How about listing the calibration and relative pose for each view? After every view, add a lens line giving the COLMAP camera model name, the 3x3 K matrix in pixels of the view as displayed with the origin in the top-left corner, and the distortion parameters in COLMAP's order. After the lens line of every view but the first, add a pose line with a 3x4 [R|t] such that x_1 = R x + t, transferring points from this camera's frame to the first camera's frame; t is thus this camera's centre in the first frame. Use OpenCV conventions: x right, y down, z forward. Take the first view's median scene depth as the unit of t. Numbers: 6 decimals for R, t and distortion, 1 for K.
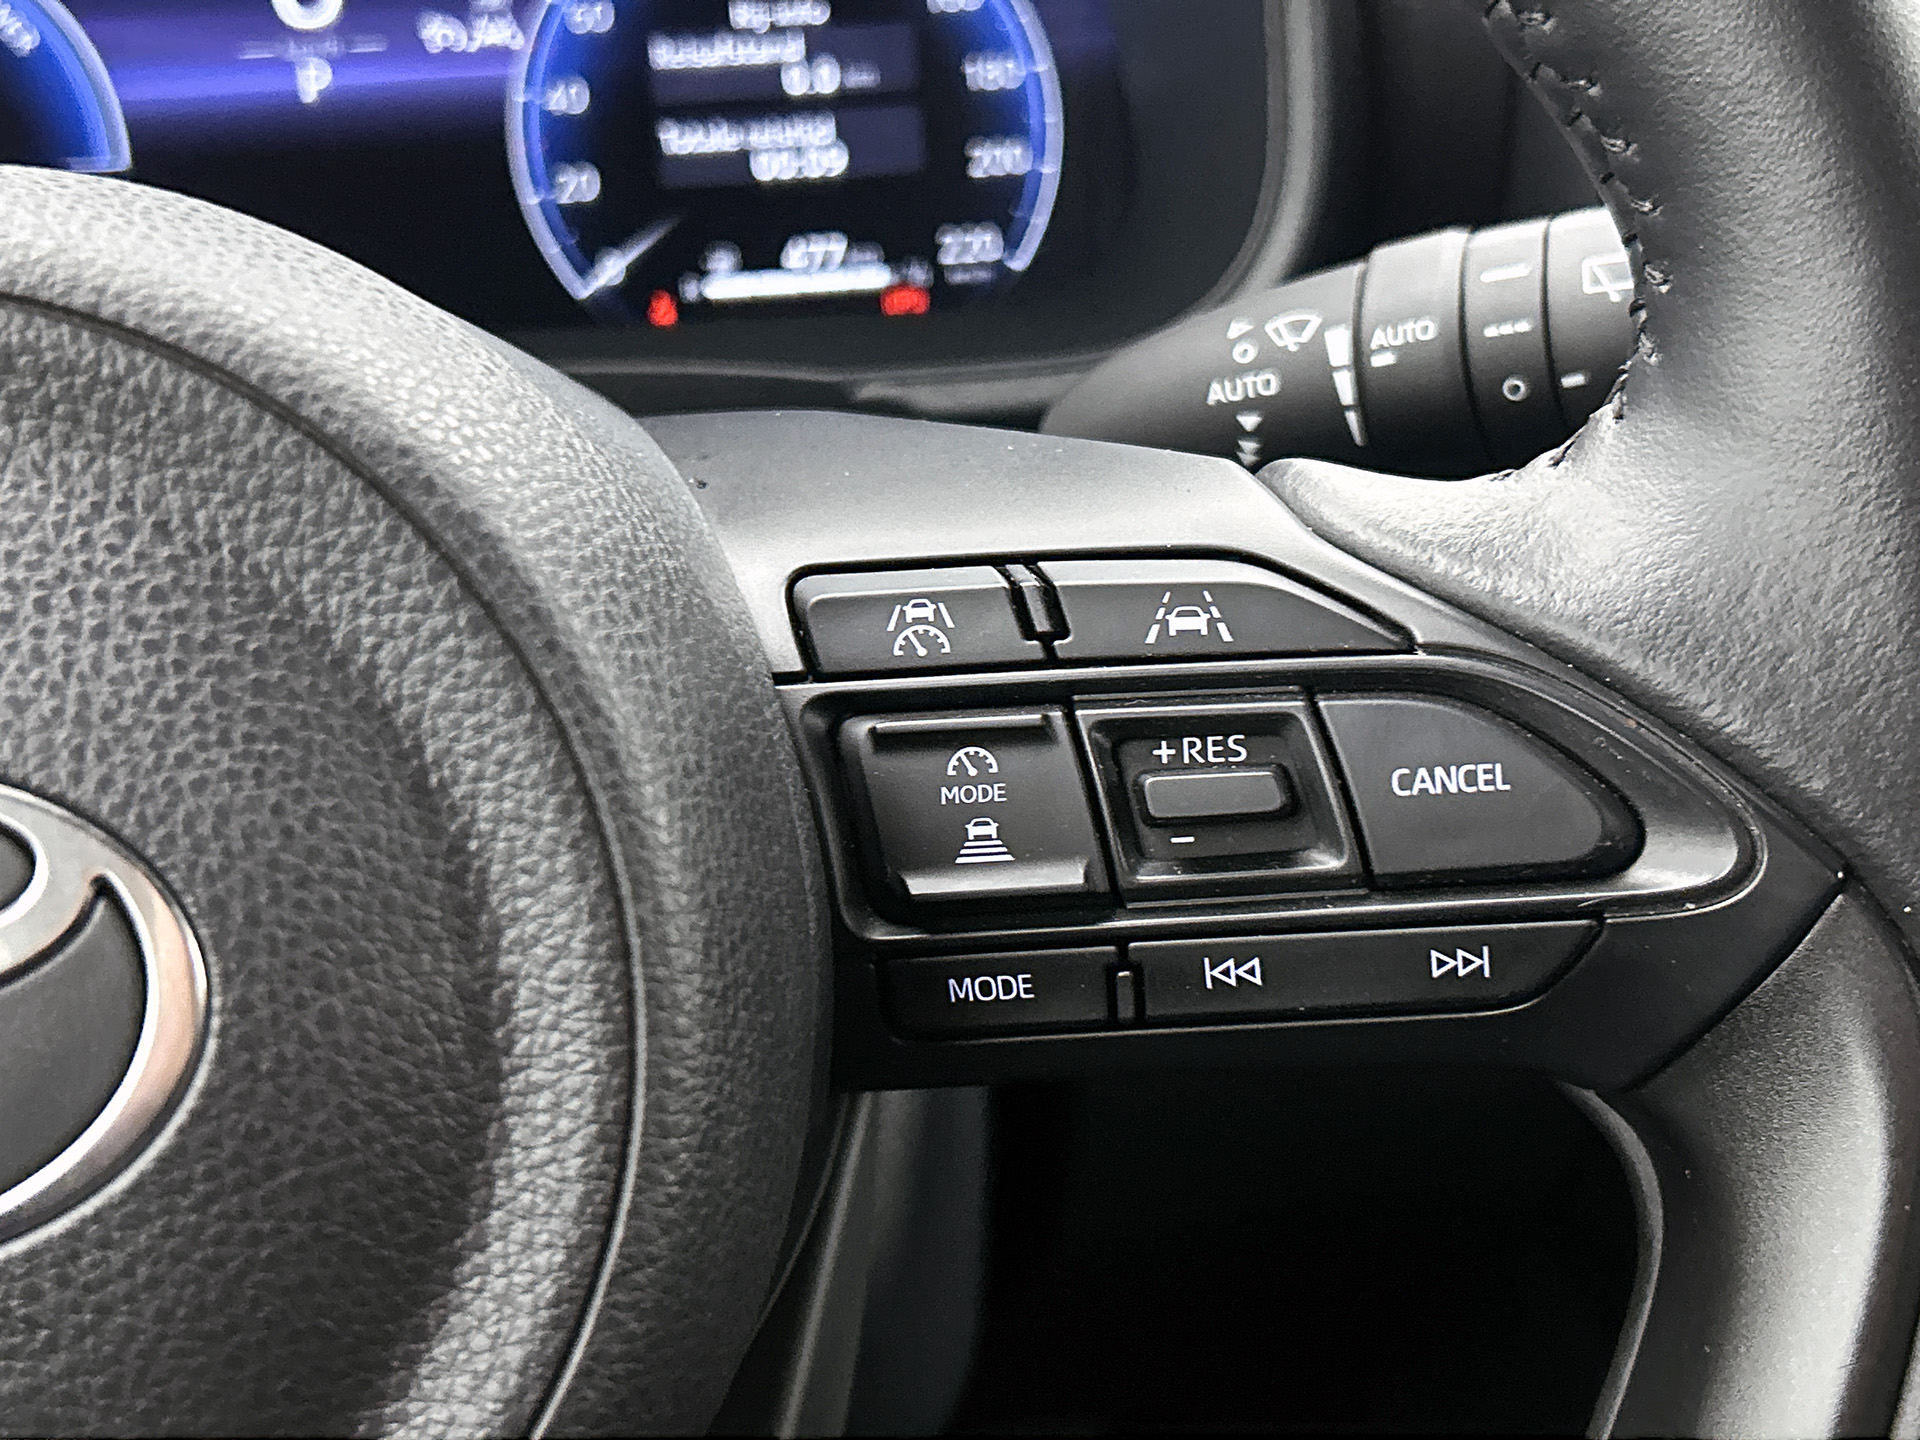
lens RADIAL K [[2462.1, 0, 961.8], [0, 2462.1, 705.7], [0, 0, 1]] dist [0.069865, 0.000000]
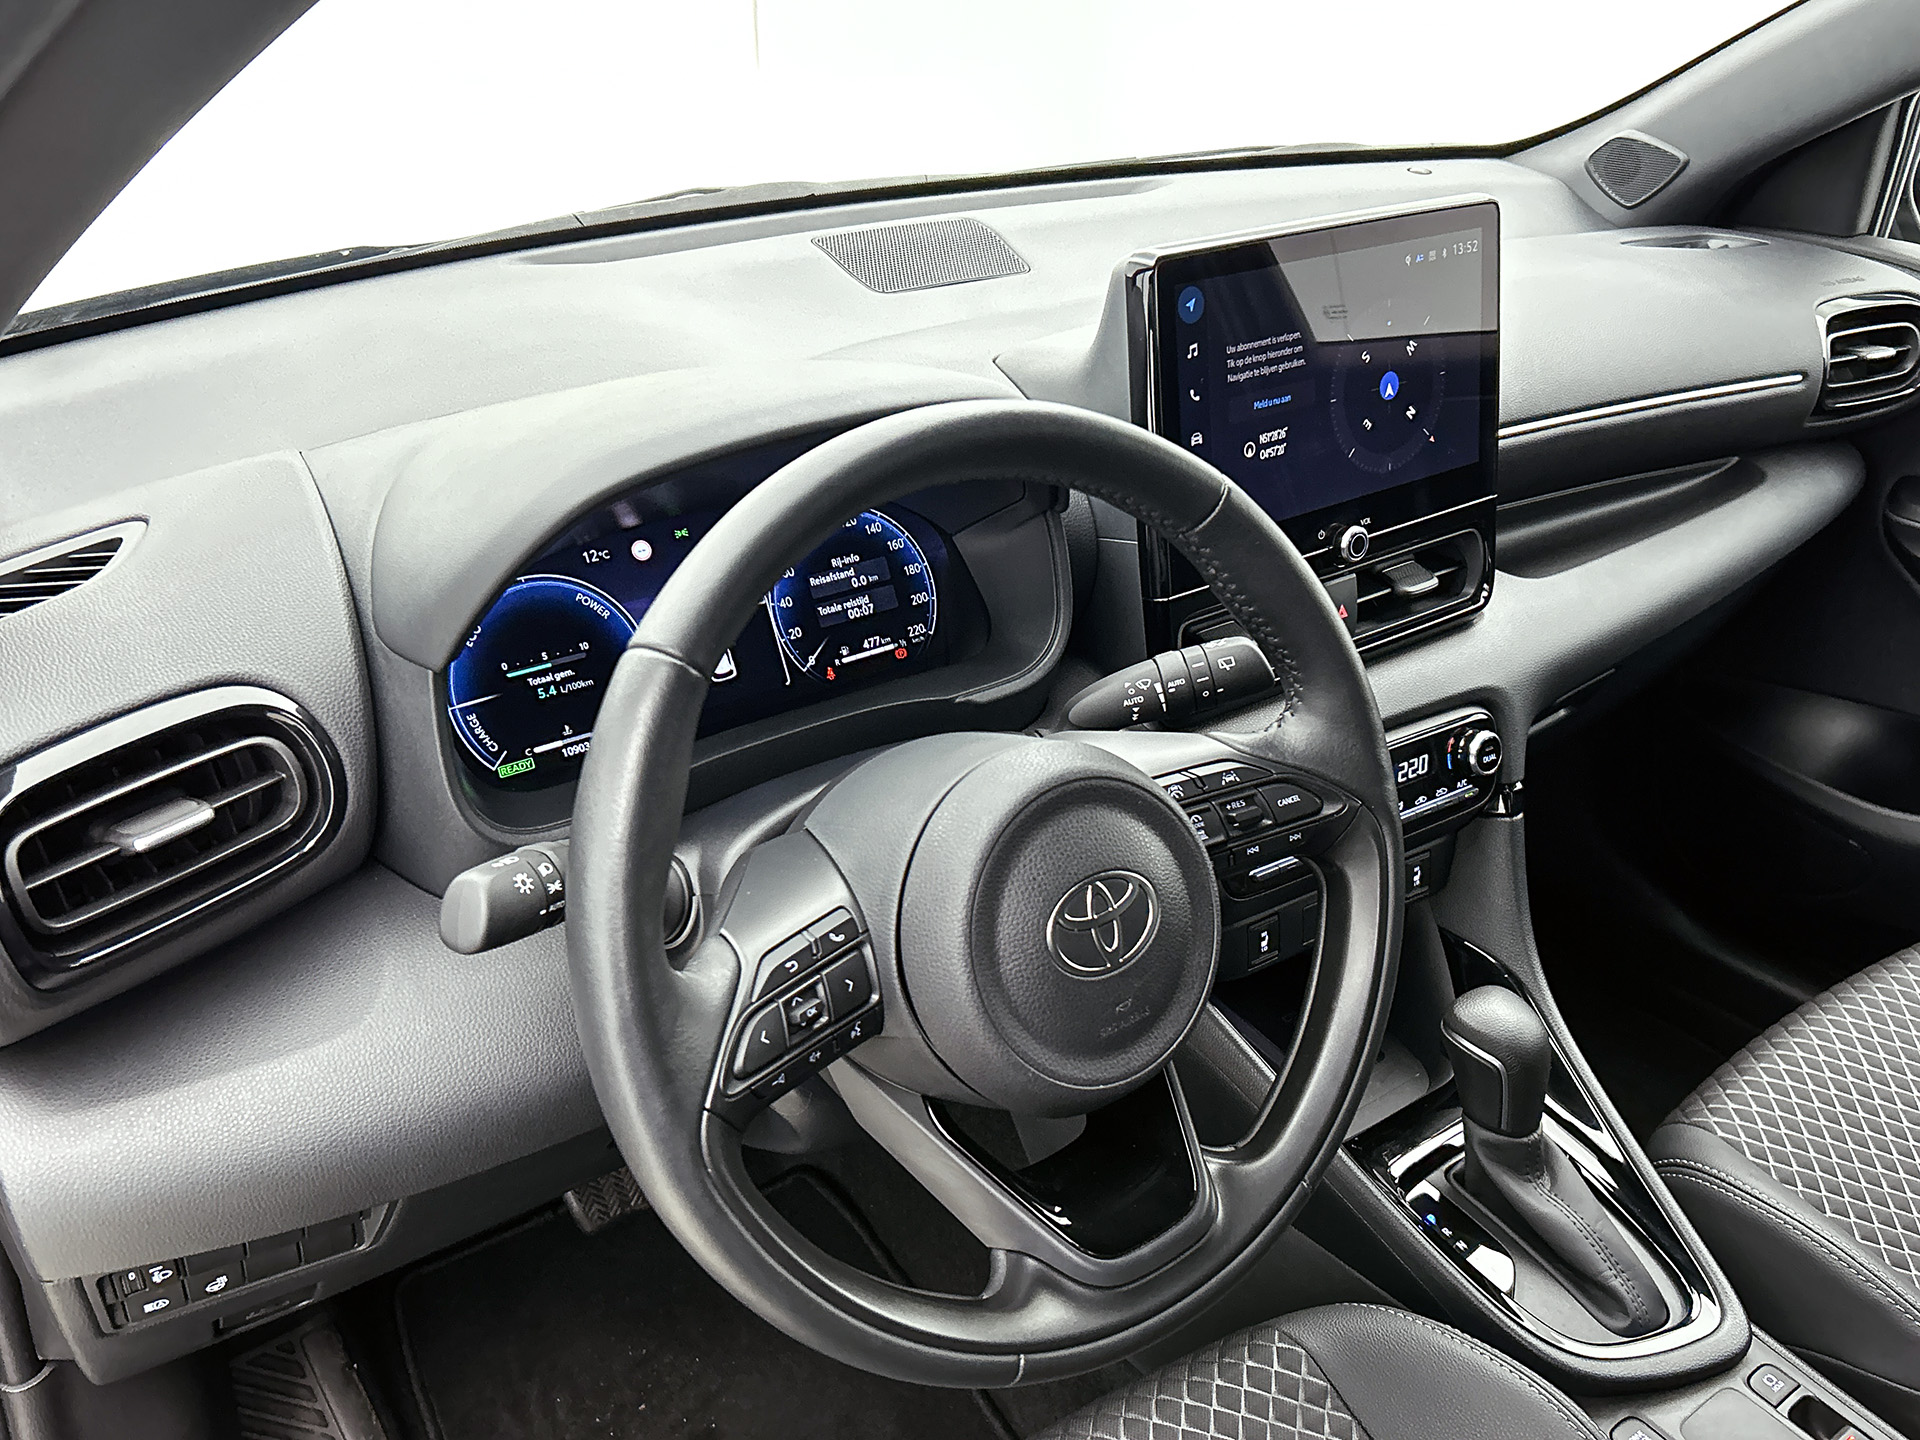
lens RADIAL K [[1695.6, 0, 972.7], [0, 1695.6, 711.6], [0, 0, 1]] dist [0.024540, -0.030396]
pose [[0.868320, -0.179342, 0.462447, -1.767427], [0.161498, 0.983764, 0.078276, -0.482498], [-0.468977, 0.006716, 0.883185, -1.562559]]
